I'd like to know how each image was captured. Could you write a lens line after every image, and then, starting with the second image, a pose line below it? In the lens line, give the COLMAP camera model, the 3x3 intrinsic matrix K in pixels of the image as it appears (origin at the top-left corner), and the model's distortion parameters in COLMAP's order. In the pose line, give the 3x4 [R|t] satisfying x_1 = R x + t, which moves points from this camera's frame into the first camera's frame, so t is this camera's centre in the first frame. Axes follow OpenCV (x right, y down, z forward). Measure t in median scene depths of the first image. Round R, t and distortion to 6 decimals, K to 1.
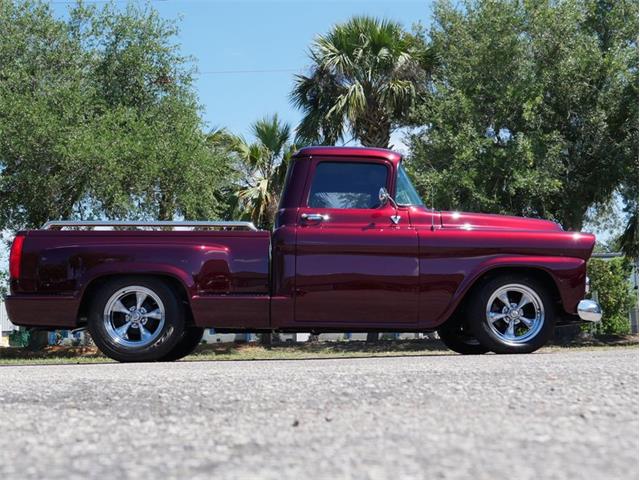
lens RADIAL K [[870.8, 0, 320.0], [0, 870.8, 240.0], [0, 0, 1]] dist [-0.001514, -0.016803]
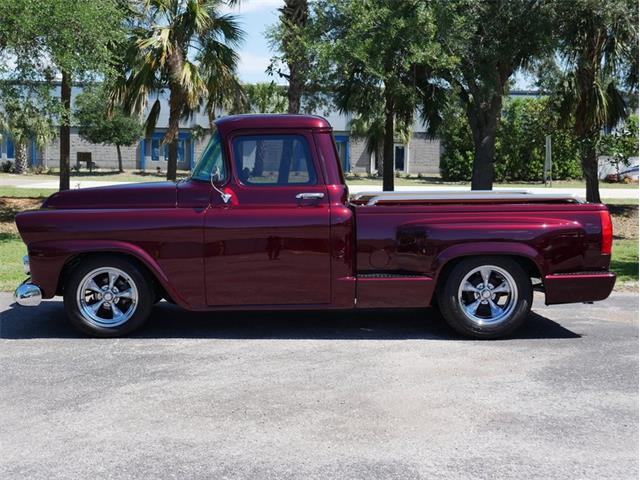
lens RADIAL K [[916.0, 0, 320.0], [0, 916.0, 240.0], [0, 0, 1]] dist [0.004720, 0.003465]
pose [[0.998998, 0.033855, 0.029285, 0.099901], [-0.039214, 0.977390, 0.207775, -0.073490], [-0.021588, -0.208715, 0.977738, -0.009404]]
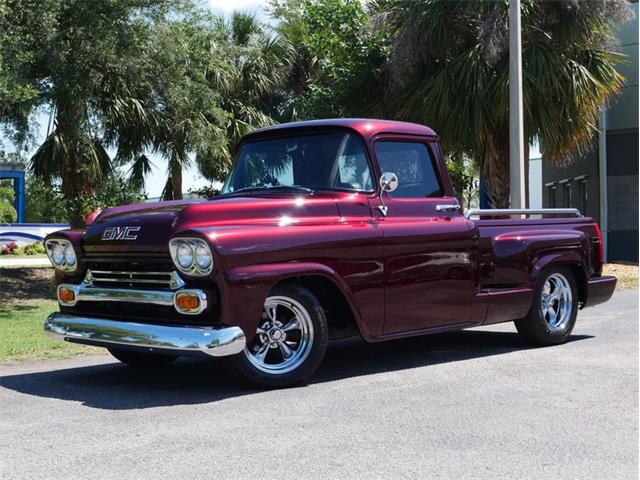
lens RADIAL K [[1001.1, 0, 320.0], [0, 1001.1, 240.0], [0, 0, 1]] dist [-0.005175, -0.001271]
pose [[0.704284, 0.019636, 0.709647, -0.193967], [-0.095777, 0.993107, 0.067574, -0.020041], [-0.703428, -0.115559, 0.701310, 0.129282]]
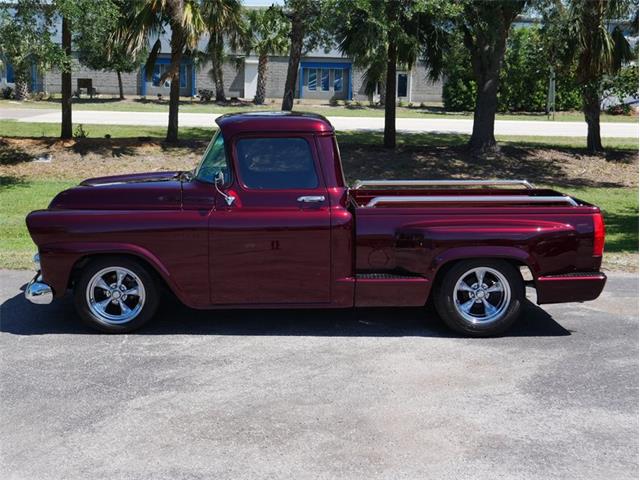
lens RADIAL K [[916.0, 0, 320.0], [0, 916.0, 240.0], [0, 0, 1]] dist [0.004720, 0.003465]
pose [[0.998722, 0.039649, 0.031342, 0.098375], [-0.047124, 0.954672, 0.293906, -0.110403], [-0.018268, -0.295007, 0.955320, -0.012792]]
